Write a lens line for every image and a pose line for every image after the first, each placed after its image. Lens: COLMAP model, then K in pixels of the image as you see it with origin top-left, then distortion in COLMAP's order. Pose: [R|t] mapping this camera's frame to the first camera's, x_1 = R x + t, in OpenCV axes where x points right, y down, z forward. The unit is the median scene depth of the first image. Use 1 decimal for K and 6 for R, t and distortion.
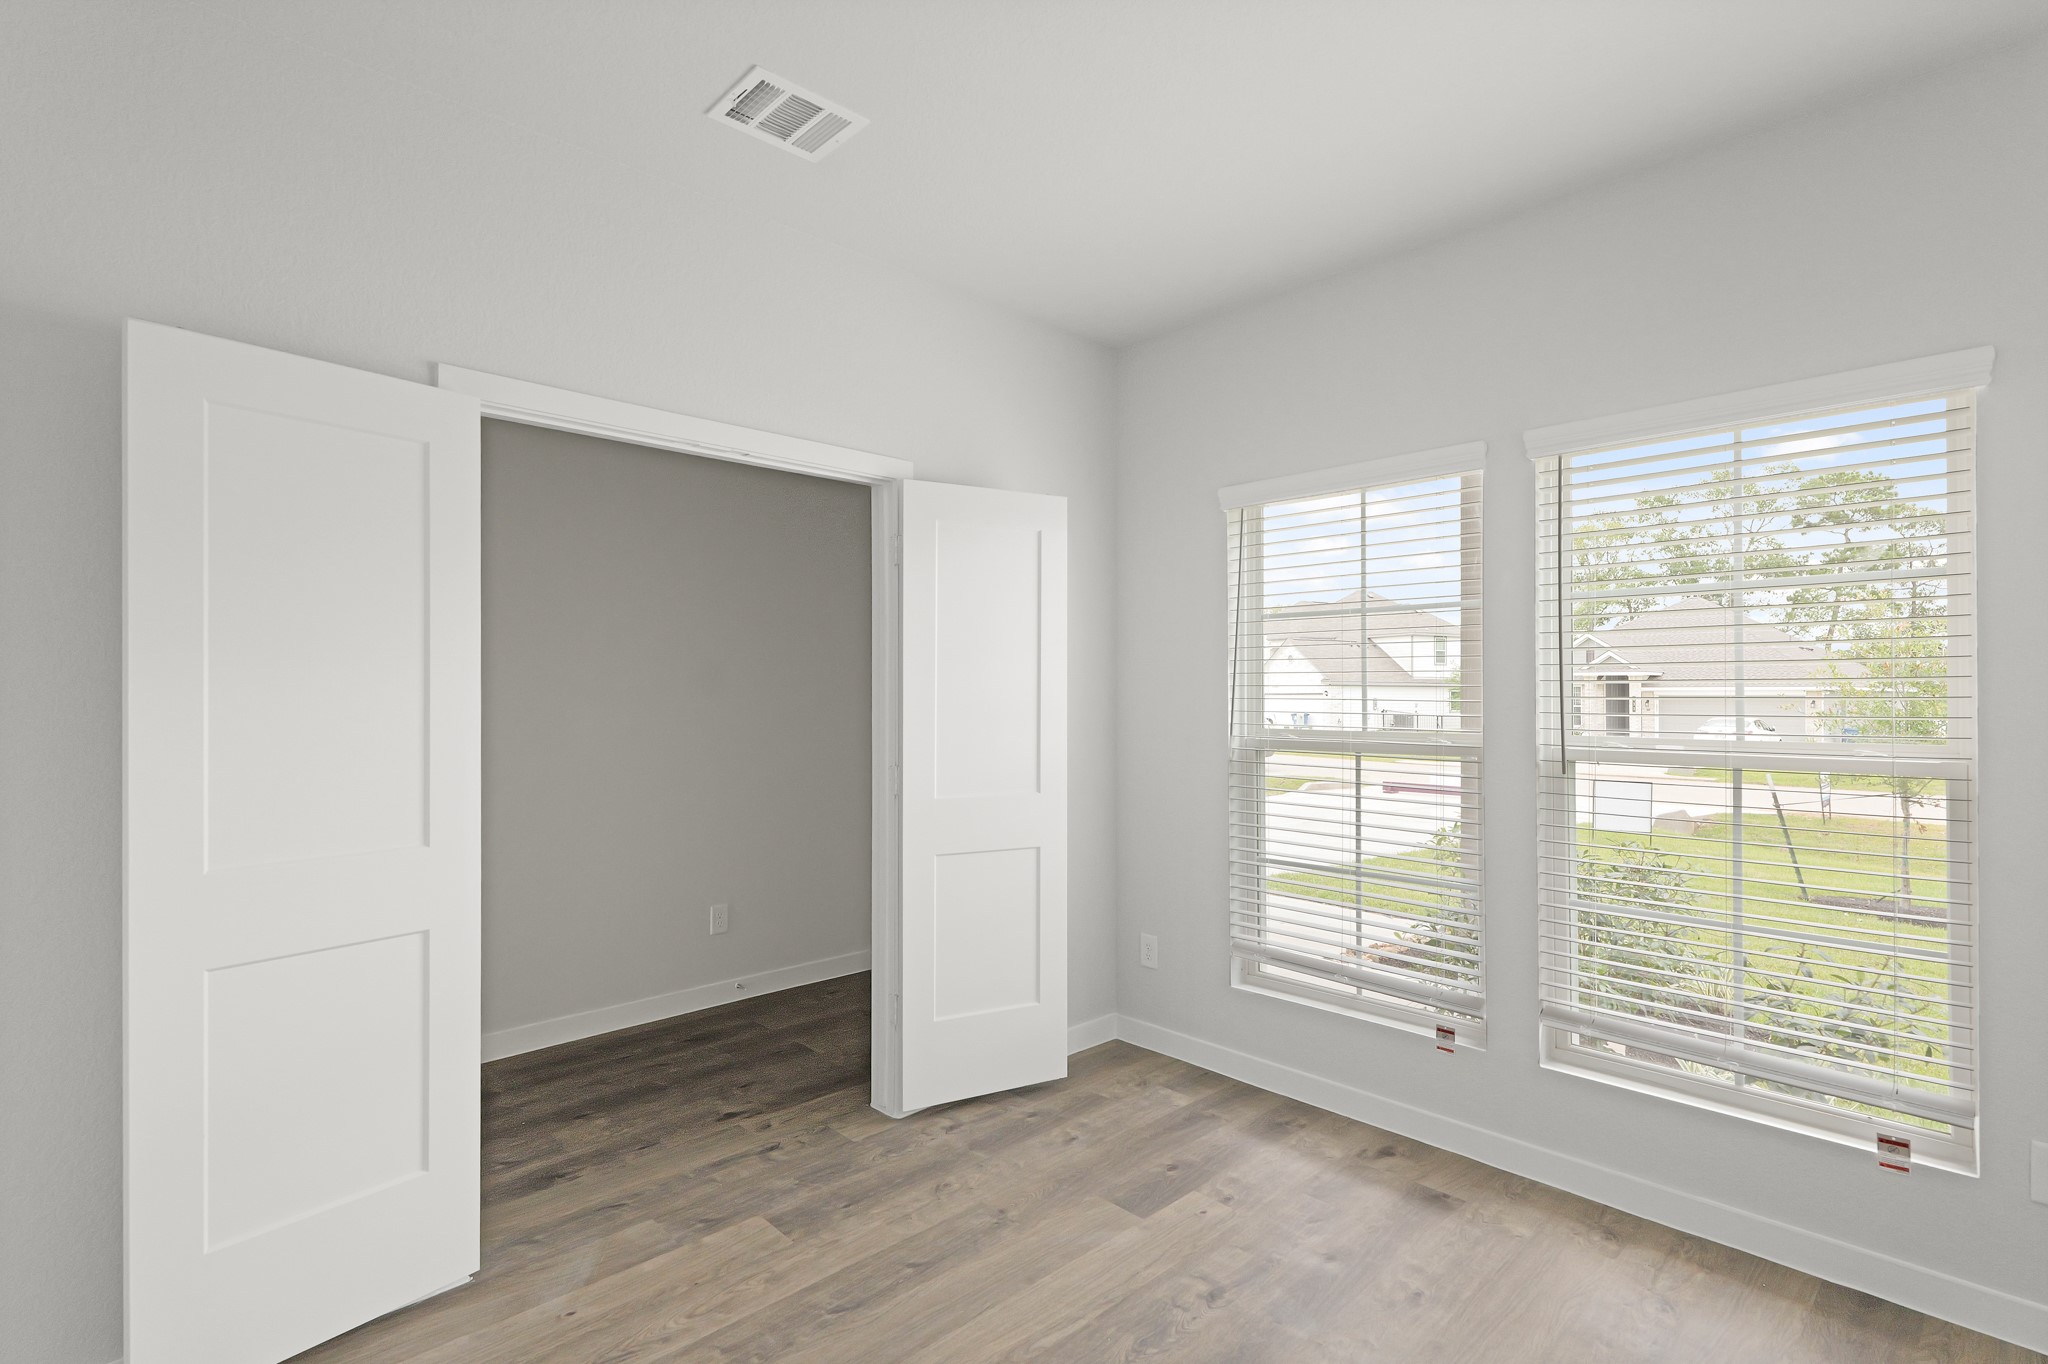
lens RADIAL K [[965.8, 0, 1035.9], [0, 965.8, 675.2], [0, 0, 1]] dist [0.001687, -0.000597]
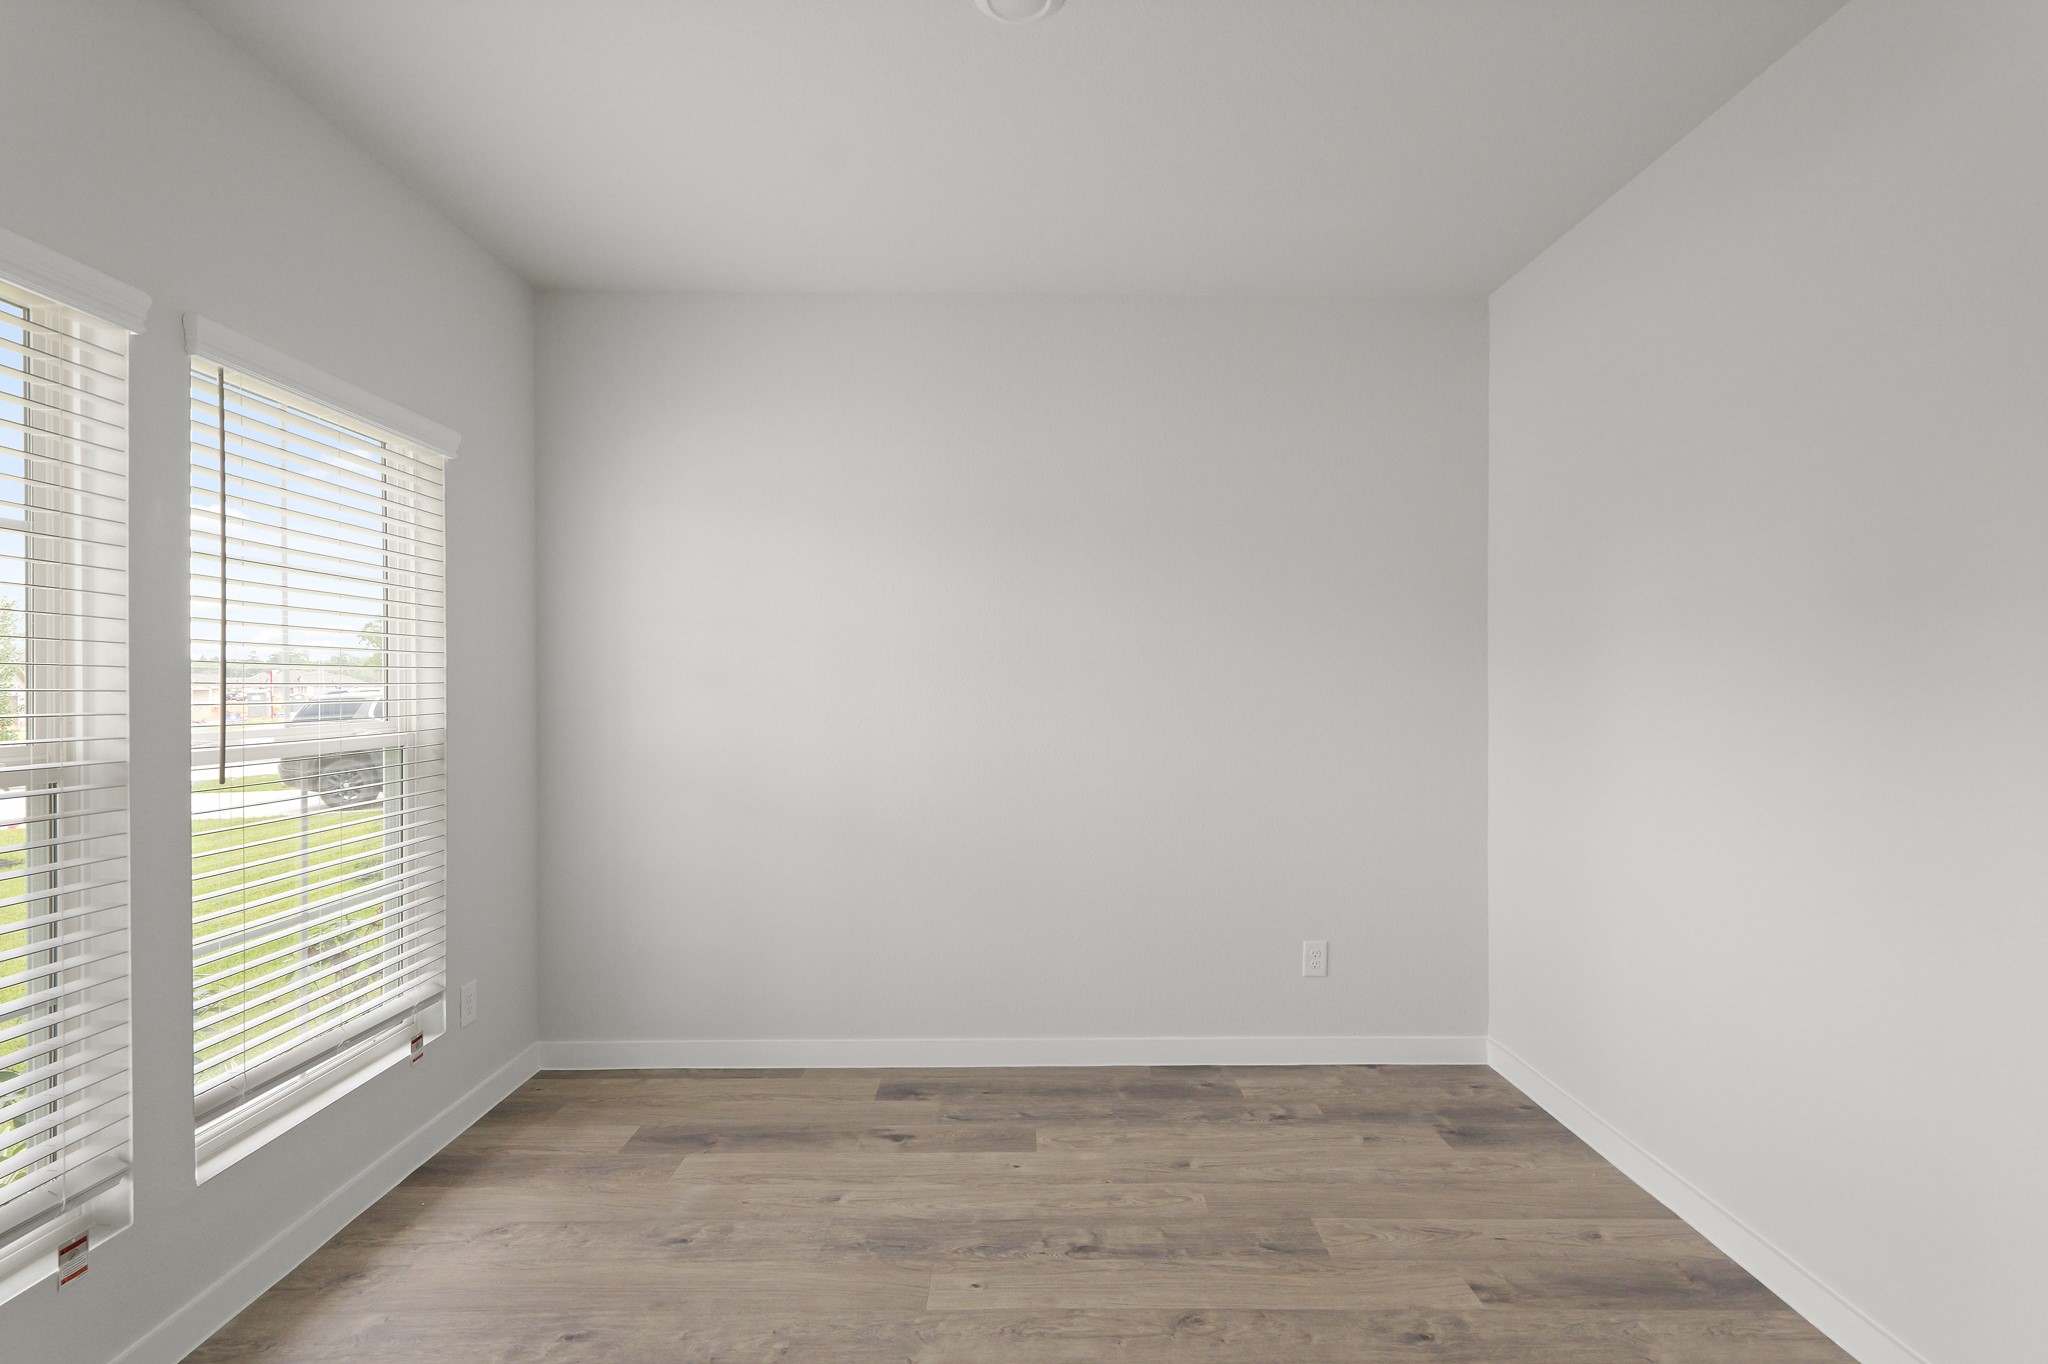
lens RADIAL K [[965.8, 0, 1035.9], [0, 965.8, 675.2], [0, 0, 1]] dist [0.001687, -0.000597]
pose [[-0.731572, 0.003449, 0.681755, -0.537496], [-0.013769, 0.999708, -0.019833, 0.028020], [-0.681625, -0.023896, -0.731311, 1.348718]]
